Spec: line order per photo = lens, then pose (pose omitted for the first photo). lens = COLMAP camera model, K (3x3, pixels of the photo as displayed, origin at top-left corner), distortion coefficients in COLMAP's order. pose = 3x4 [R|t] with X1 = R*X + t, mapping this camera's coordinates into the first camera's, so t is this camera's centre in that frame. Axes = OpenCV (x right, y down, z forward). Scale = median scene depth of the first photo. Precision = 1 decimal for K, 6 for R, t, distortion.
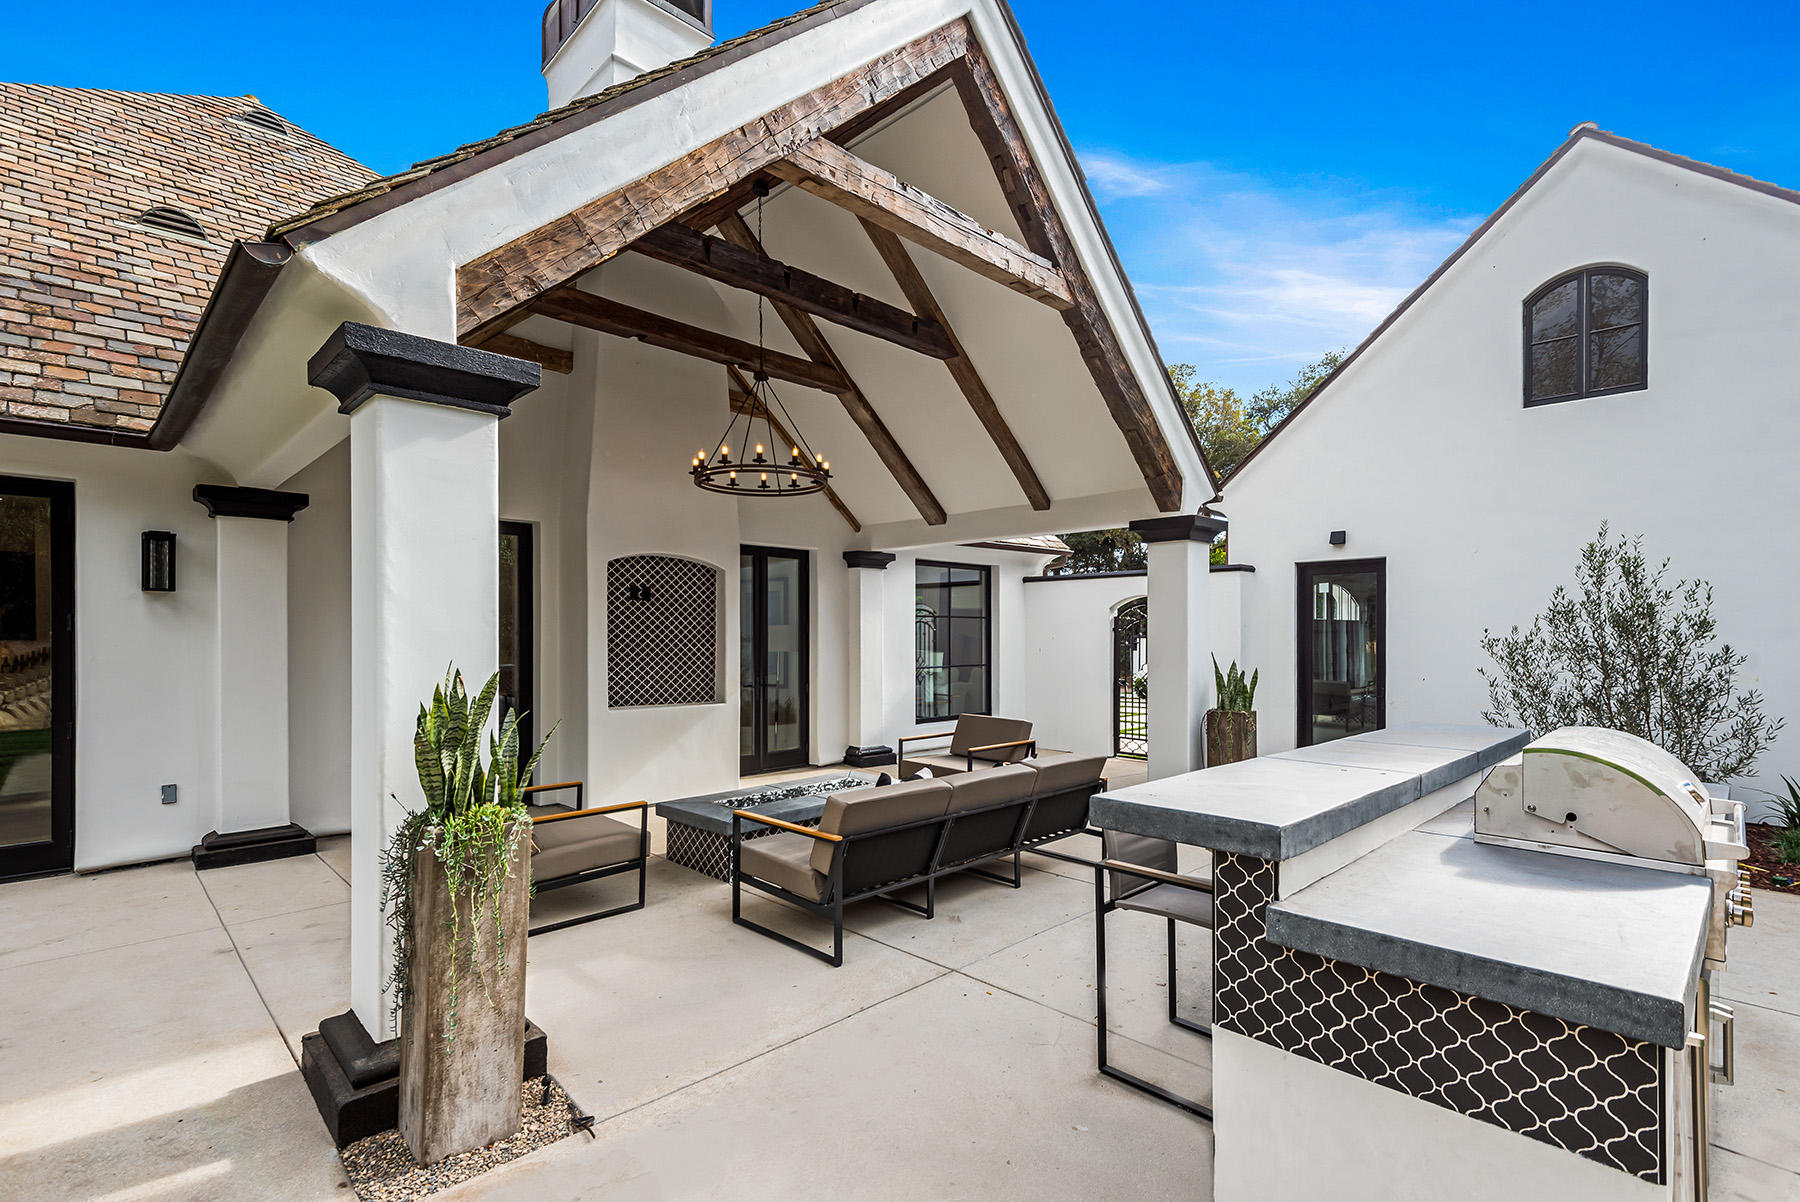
lens RADIAL K [[822.9, 0, 919.2], [0, 822.9, 628.8], [0, 0, 1]] dist [0.020232, -0.000192]
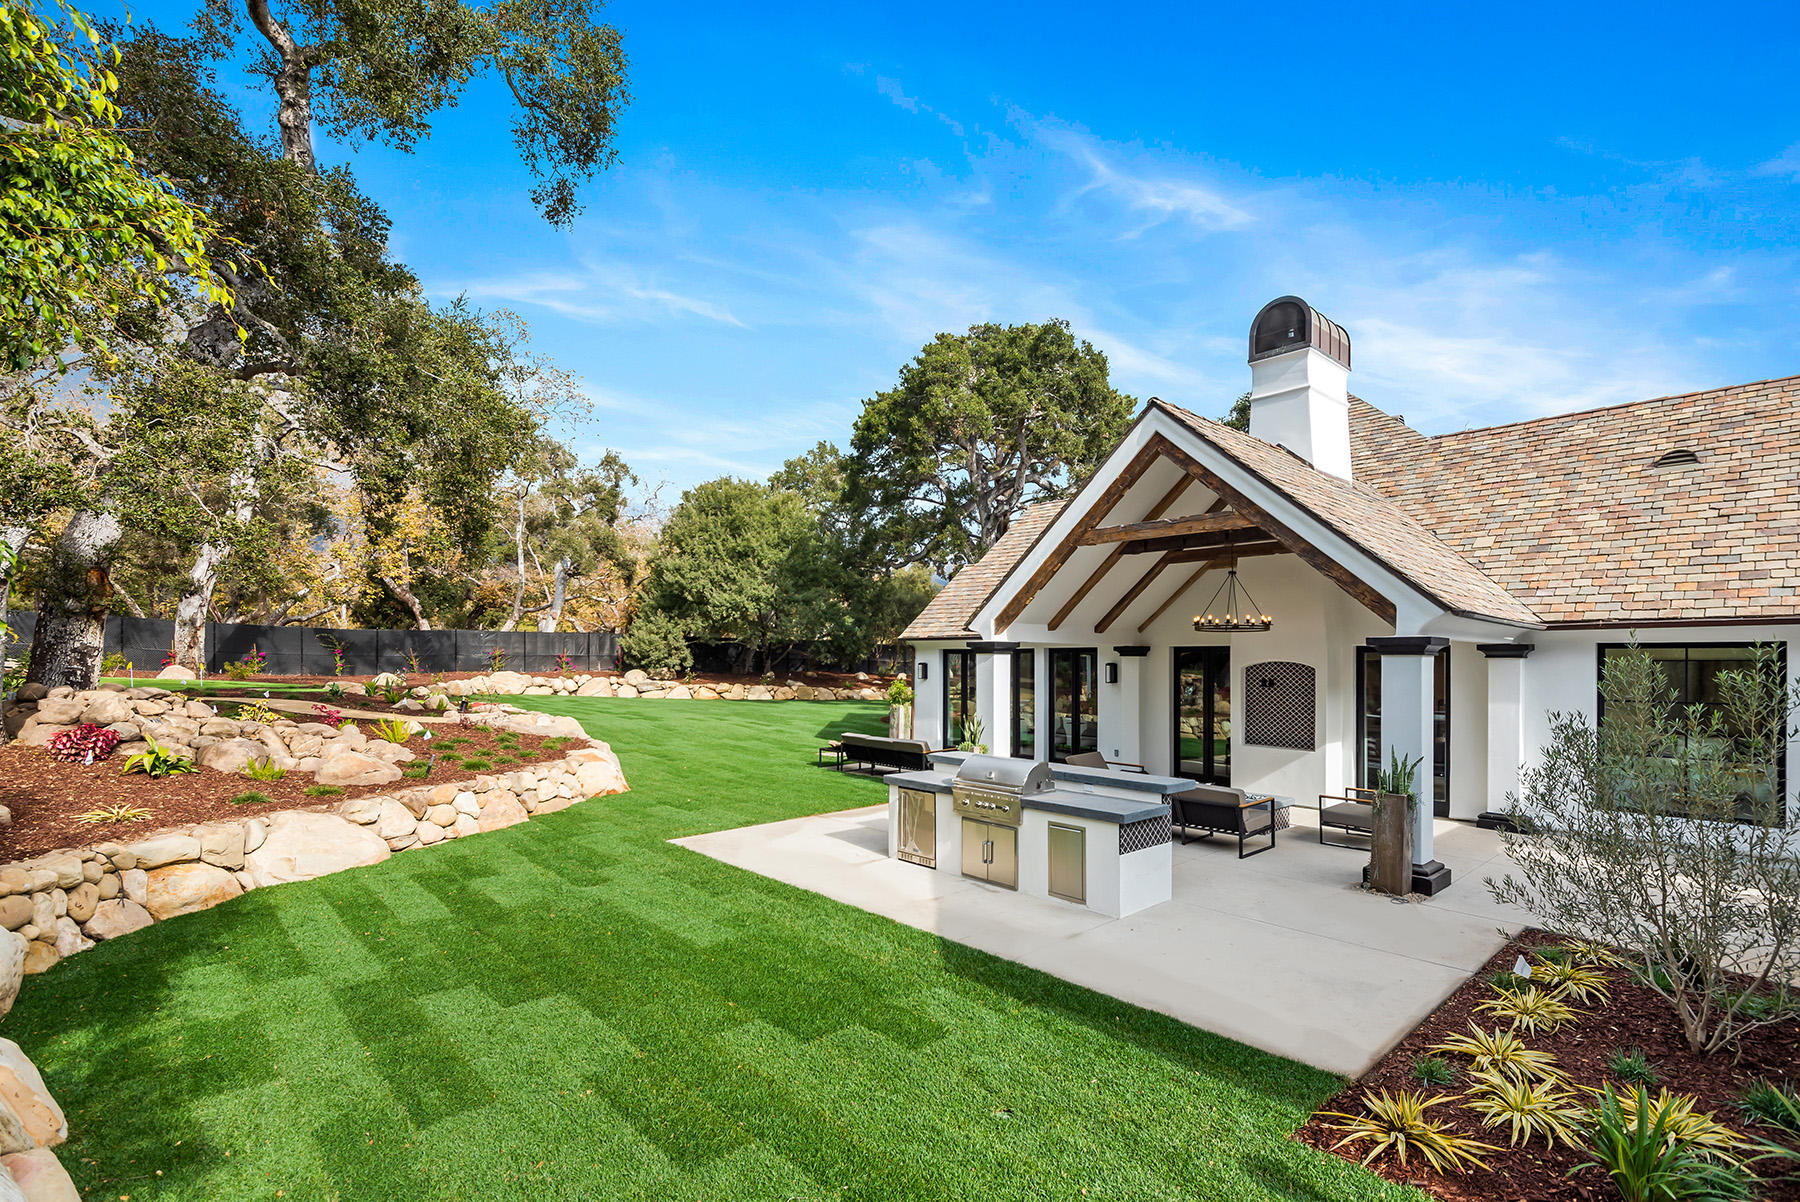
lens RADIAL K [[829.8, 0, 902.1], [0, 829.8, 649.5], [0, 0, 1]] dist [0.030104, 0.000650]
pose [[-0.035129, -0.015738, -0.999259, 1.486999], [-0.003958, 0.999870, -0.015608, -0.083191], [0.999375, 0.003407, -0.035187, 0.267109]]
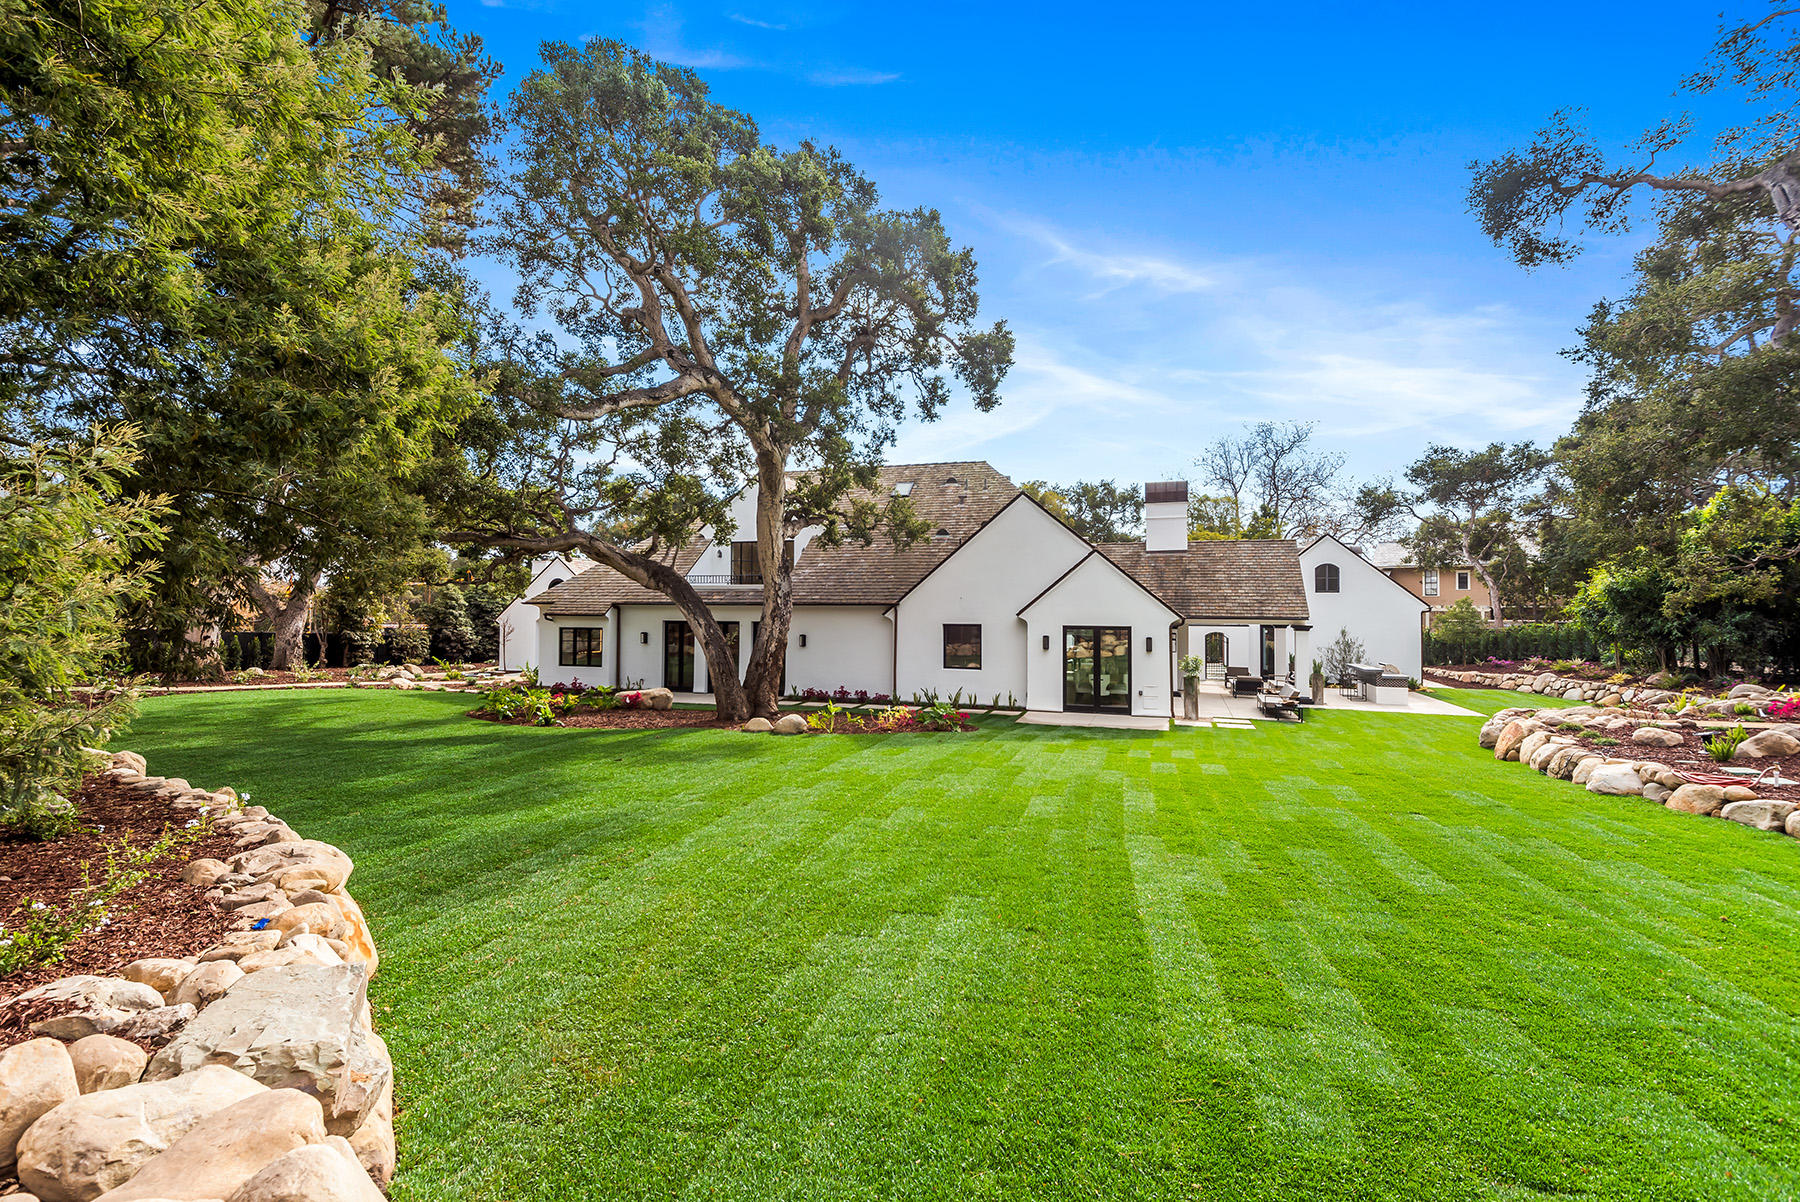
lens RADIAL K [[807.9, 0, 895.9], [0, 807.9, 591.9], [0, 0, 1]] dist [0.030070, -0.010691]
pose [[0.899646, 0.015903, 0.436330, -3.442860], [-0.009562, 0.999814, -0.016724, -0.197817], [-0.436515, 0.010874, 0.899631, -2.059387]]
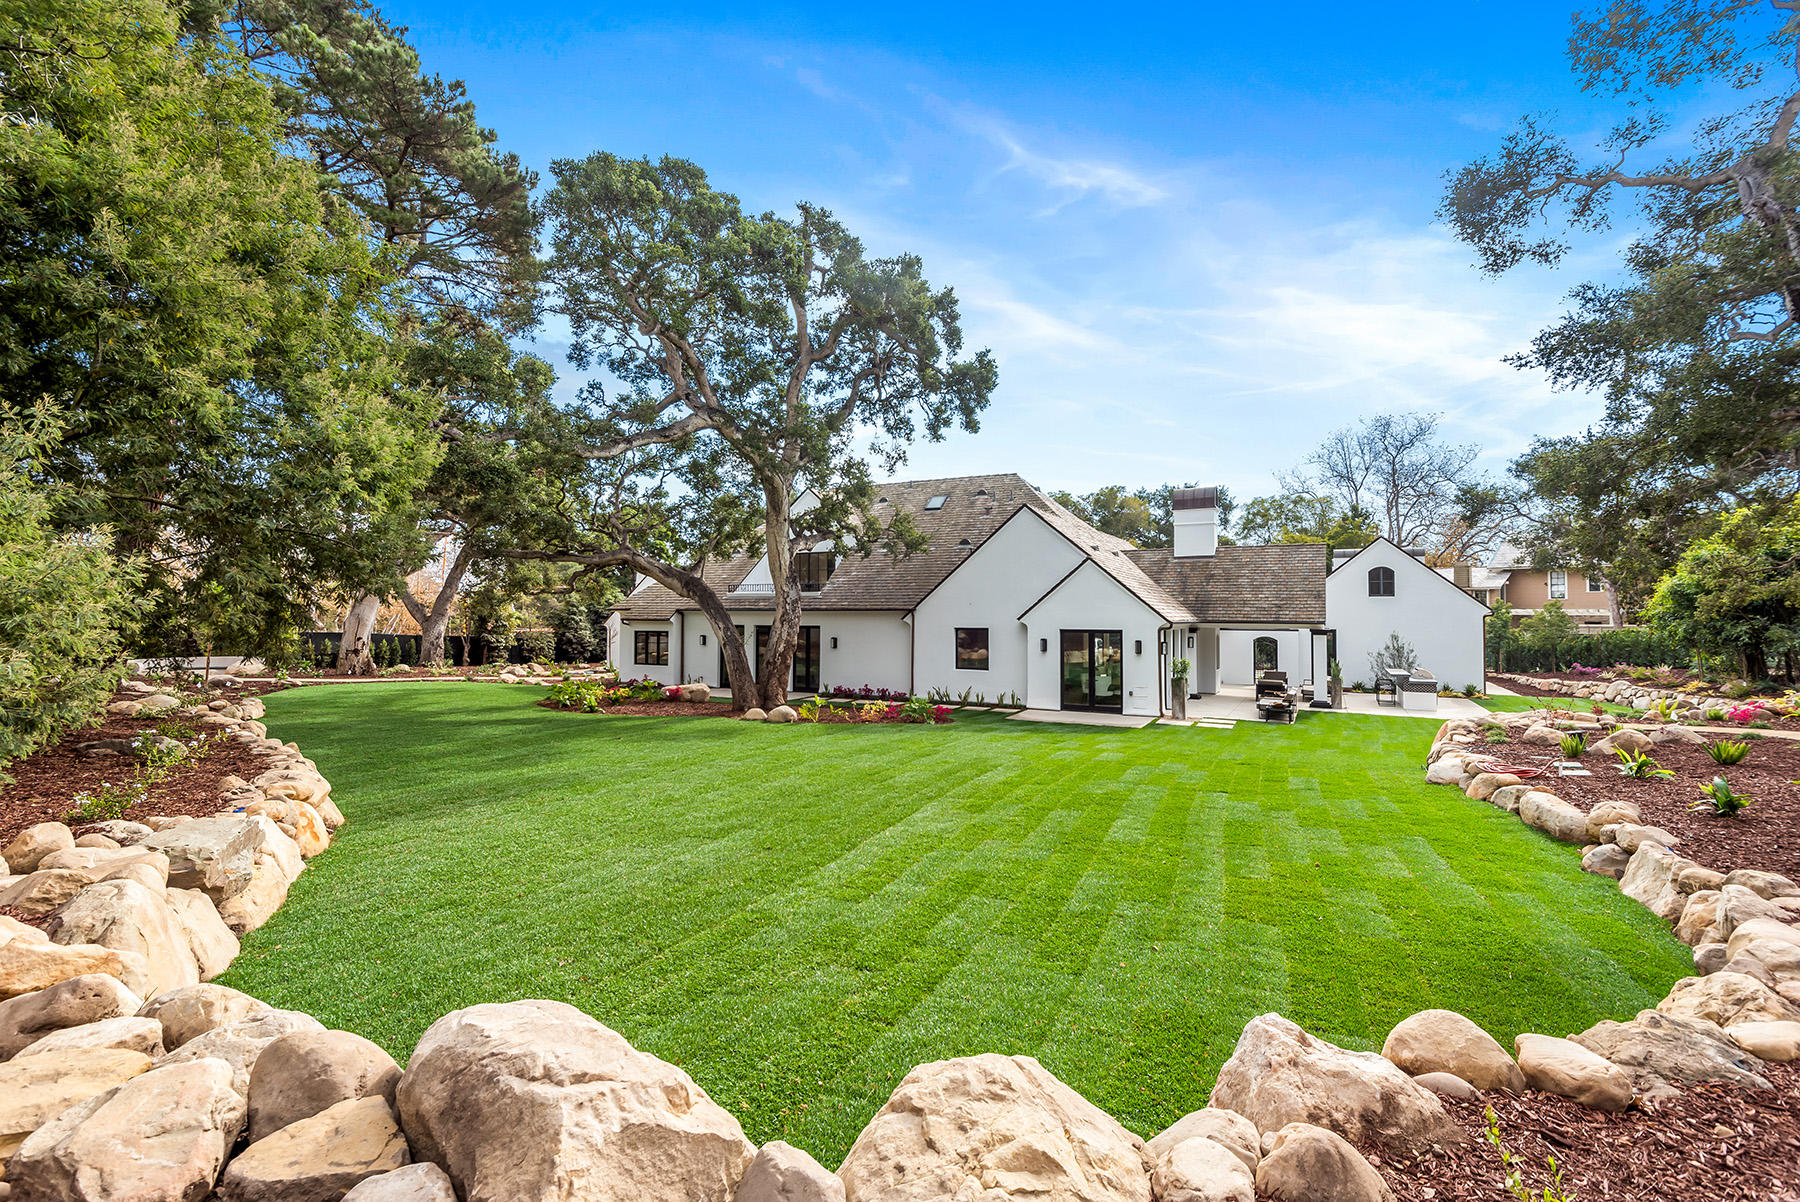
lens RADIAL K [[804.4, 0, 895.0], [0, 804.4, 591.9], [0, 0, 1]] dist [0.038426, -0.016421]
pose [[0.956915, 0.012817, 0.290084, -3.107652], [-0.006643, 0.999730, -0.022259, -0.201526], [-0.290291, 0.019373, 0.956742, -2.509822]]
